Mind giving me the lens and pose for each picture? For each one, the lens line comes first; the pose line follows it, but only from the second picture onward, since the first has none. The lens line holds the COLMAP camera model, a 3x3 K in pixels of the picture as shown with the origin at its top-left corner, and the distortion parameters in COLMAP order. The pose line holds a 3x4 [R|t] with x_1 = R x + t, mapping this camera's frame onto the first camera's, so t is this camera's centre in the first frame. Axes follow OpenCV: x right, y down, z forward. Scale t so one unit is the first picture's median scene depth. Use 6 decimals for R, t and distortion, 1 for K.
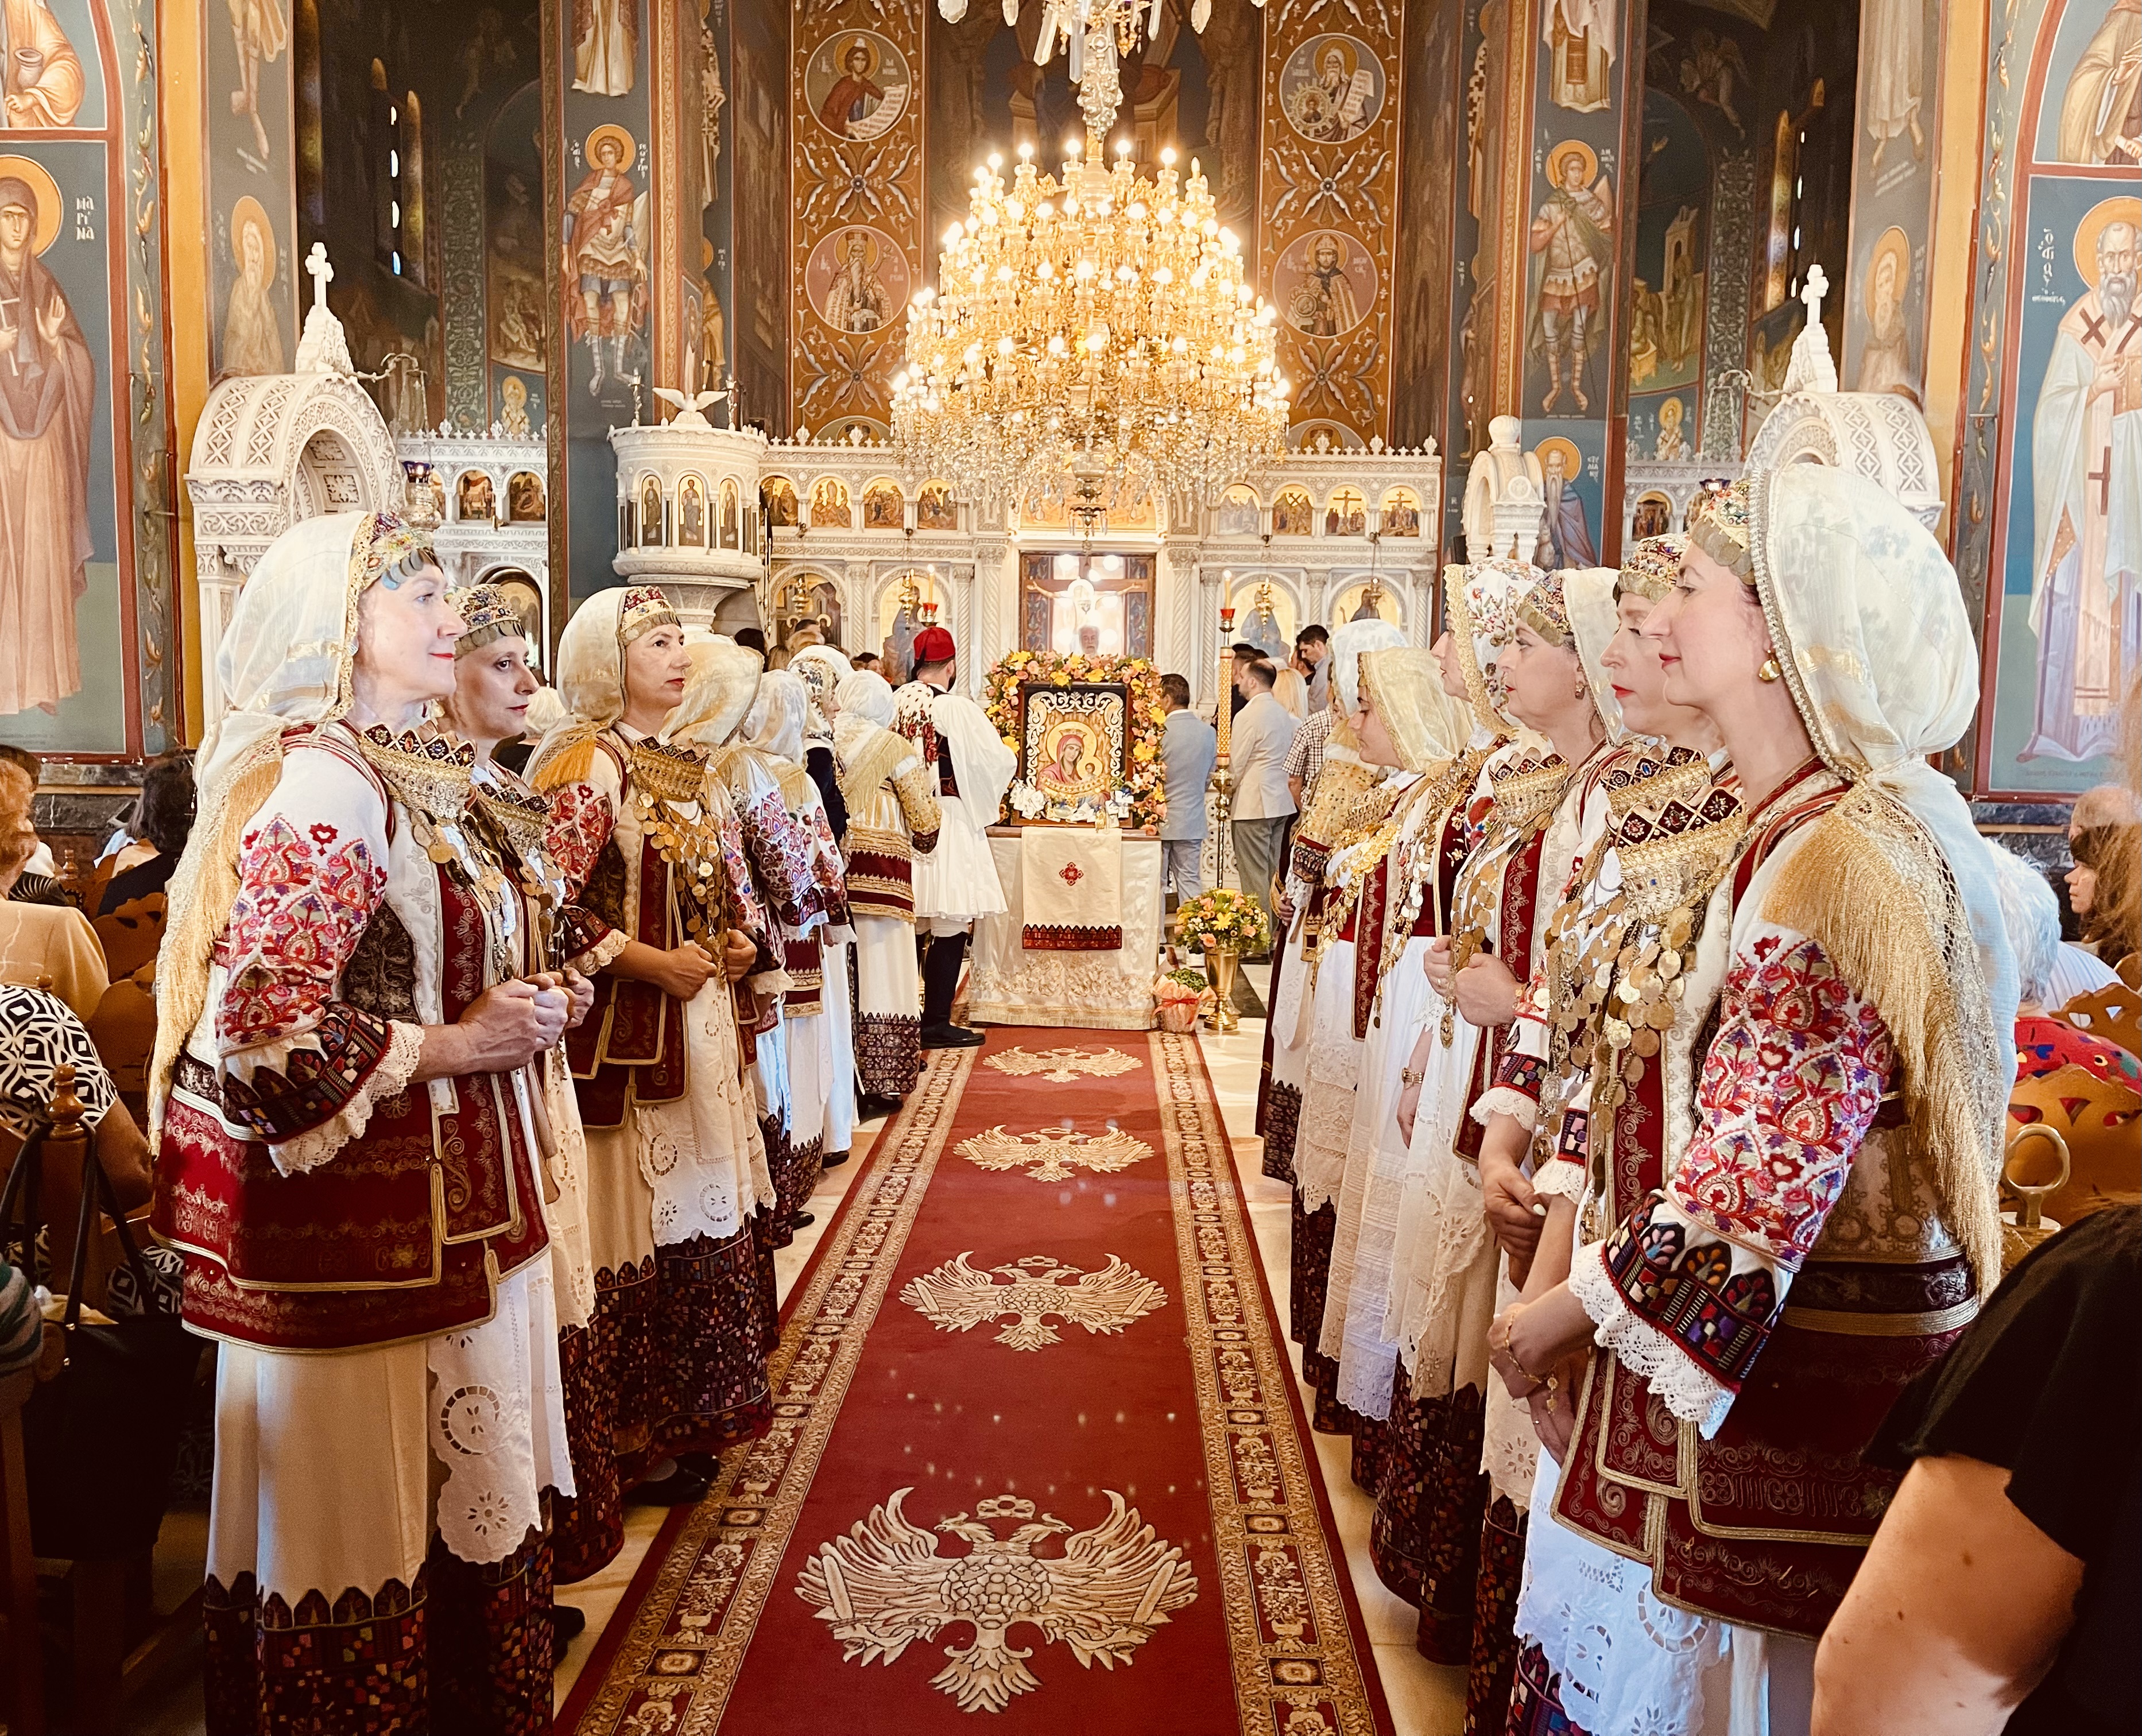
lens RADIAL K [[1589.0, 0, 1083.0], [0, 1589.0, 862.7], [0, 0, 1]] dist [0.032259, -0.007994]
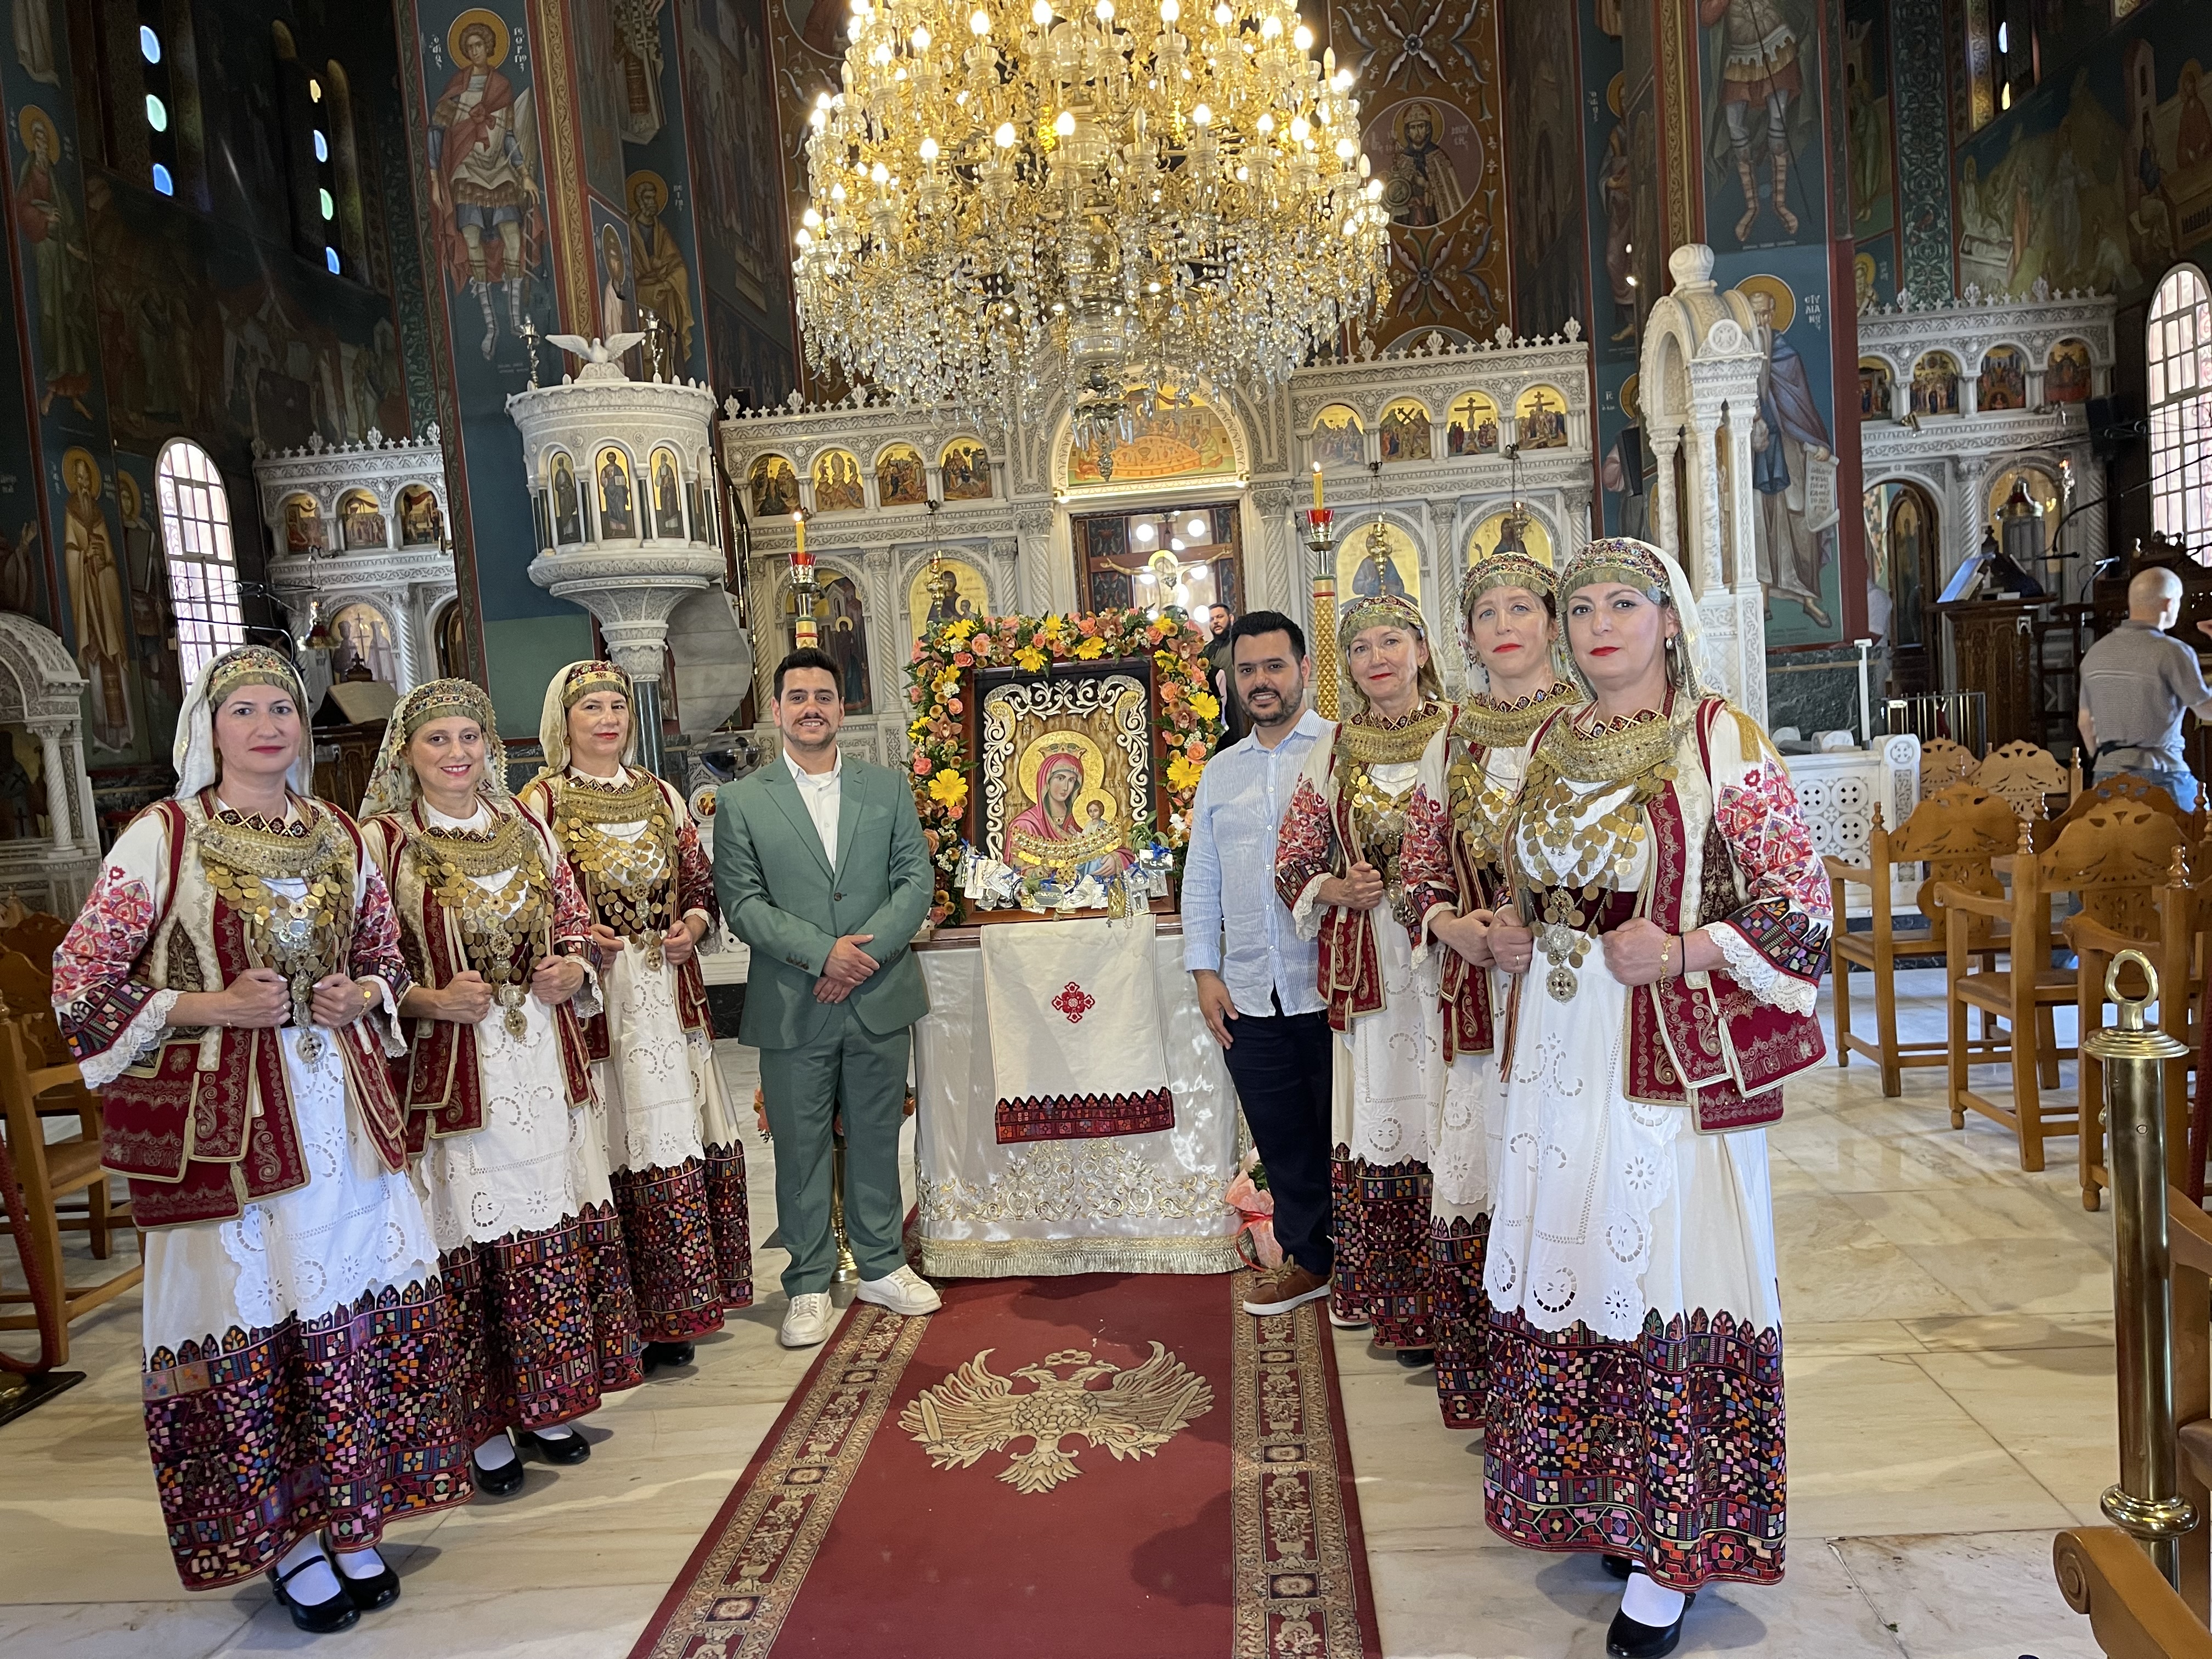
lens RADIAL K [[1626.6, 0, 1107.5], [0, 1626.6, 846.0], [0, 0, 1]] dist [0.059730, -0.075736]
pose [[0.993973, -0.087569, -0.065949, 0.025153], [0.086979, 0.996141, -0.011763, -0.021324], [0.066724, 0.005956, 0.997754, 0.226276]]
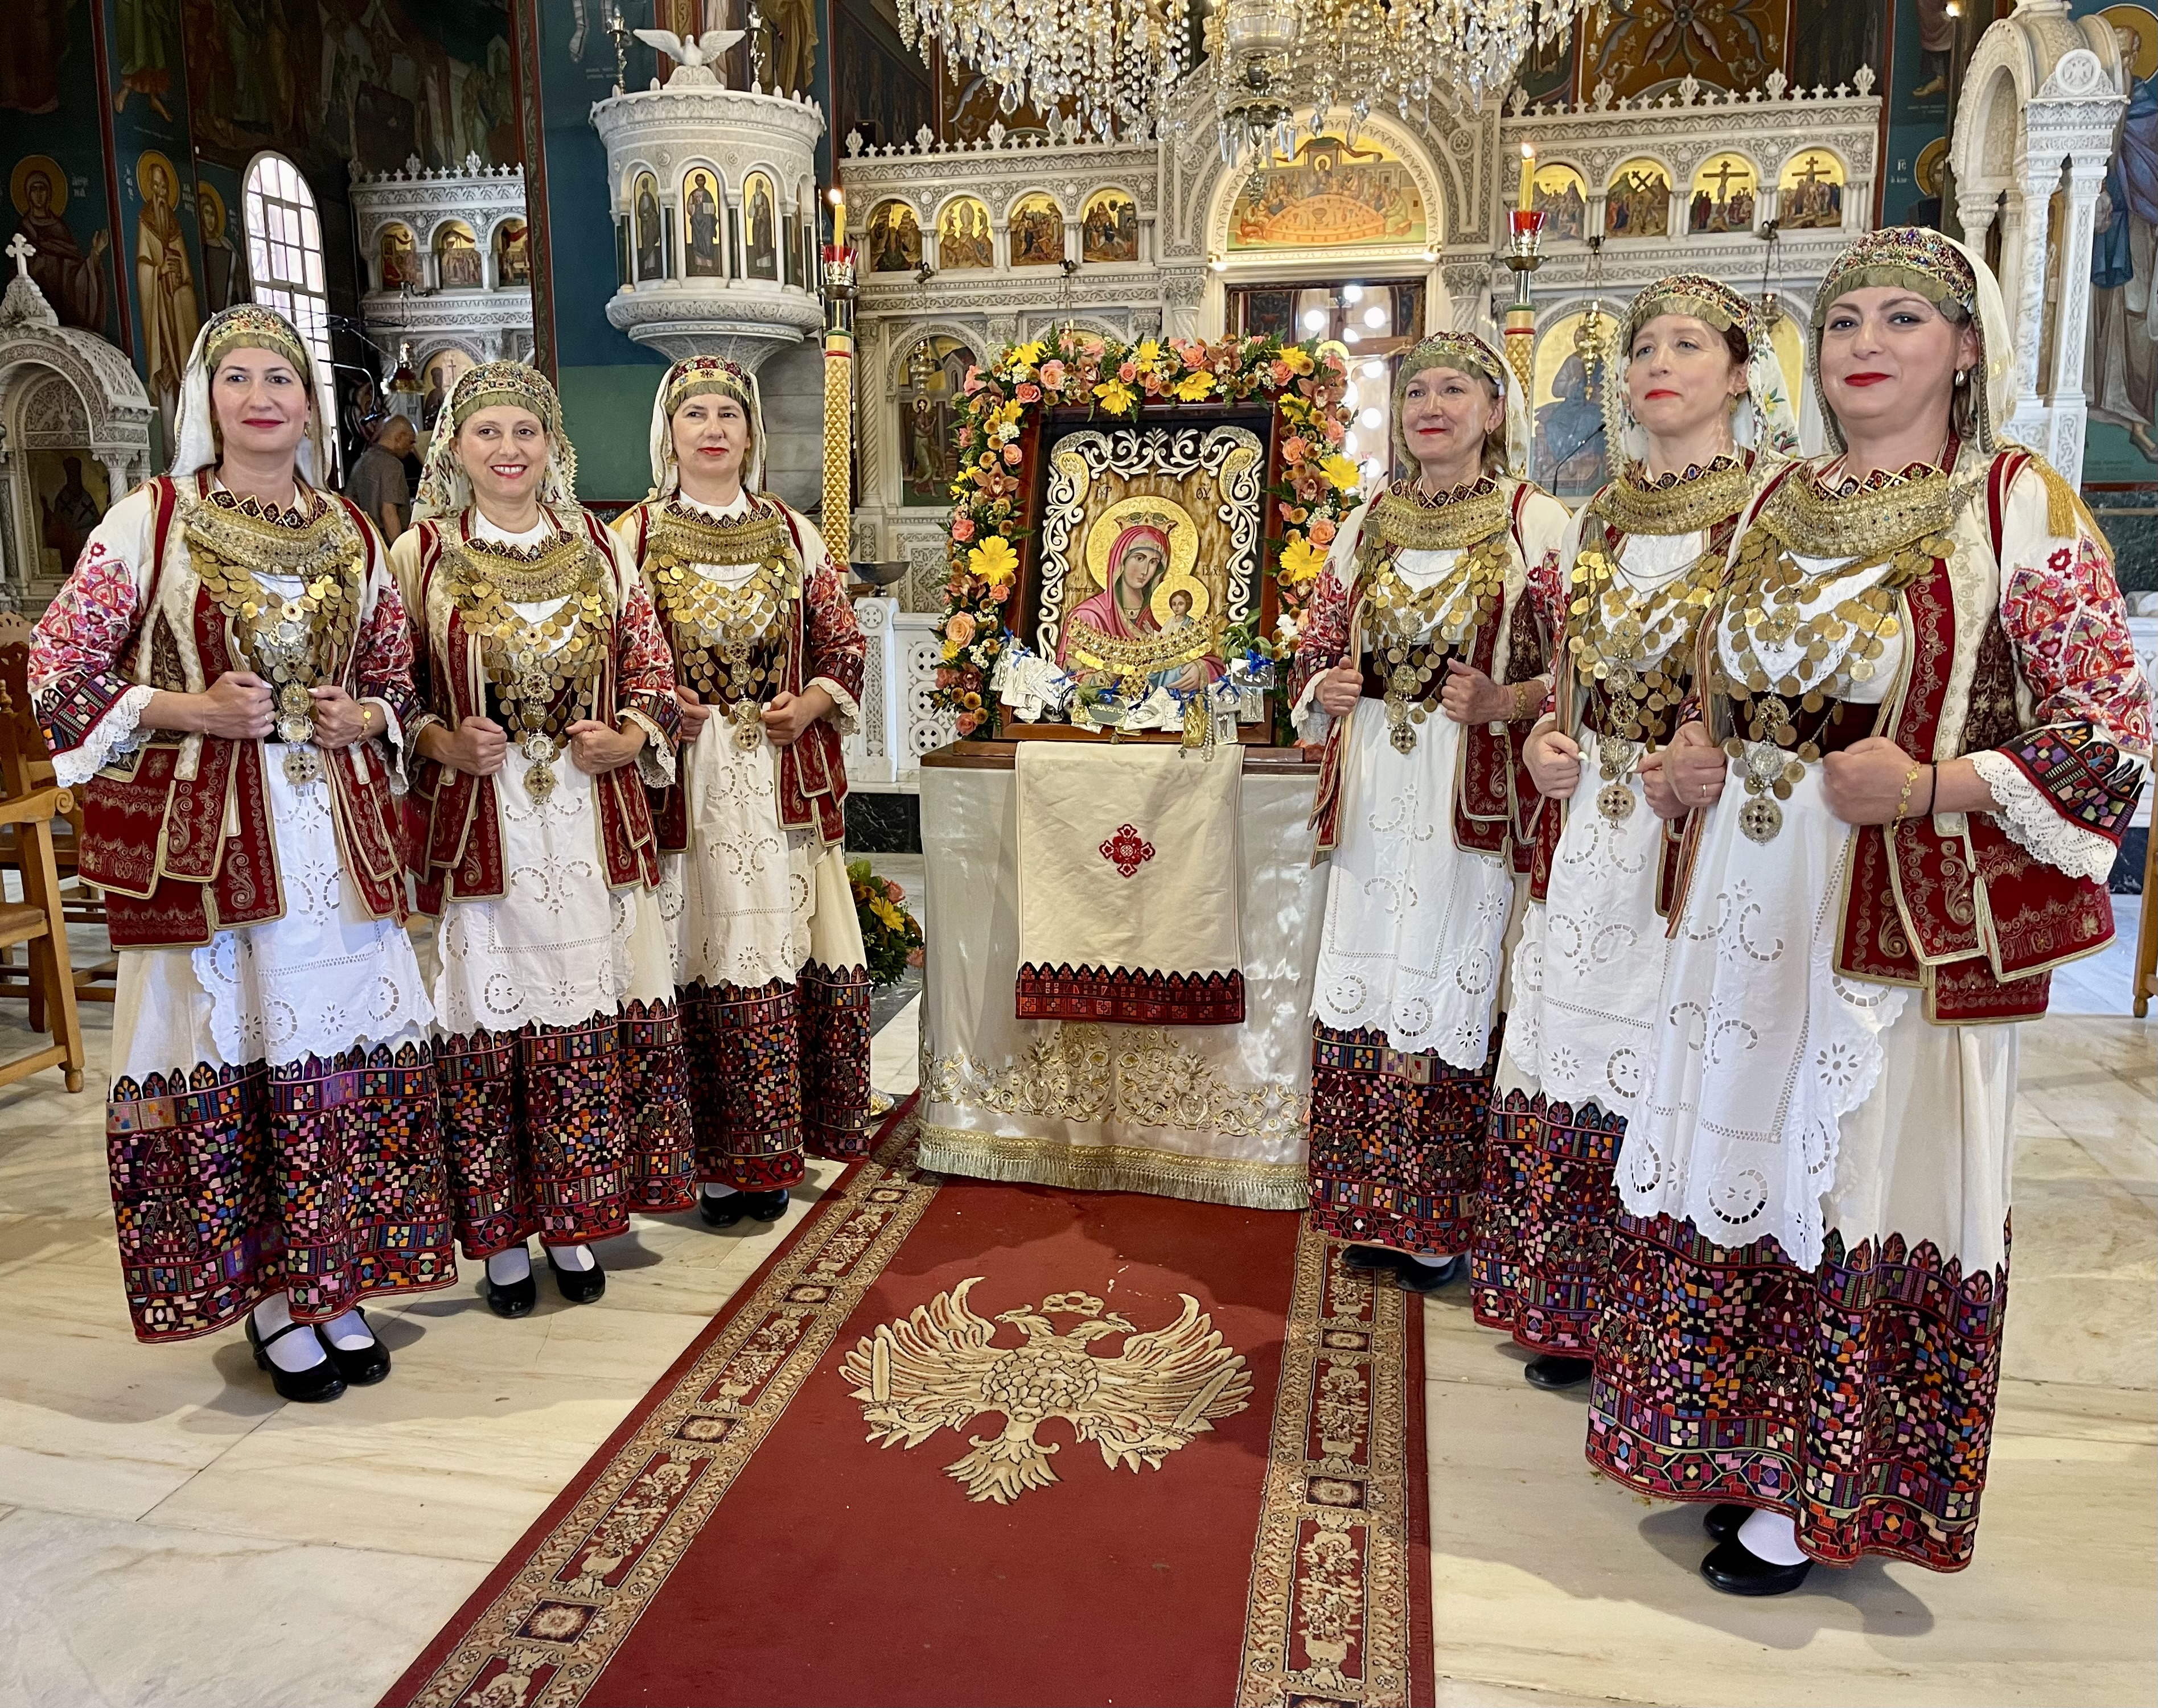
lens RADIAL K [[1708.0, 0, 1006.8], [0, 1708.0, 852.8], [0, 0, 1]] dist [0.048989, -0.049501]
pose [[0.979155, 0.010259, -0.202856, 0.029160], [0.007829, 0.996075, 0.088163, -0.017828], [0.202964, -0.087913, 0.975232, 0.285856]]
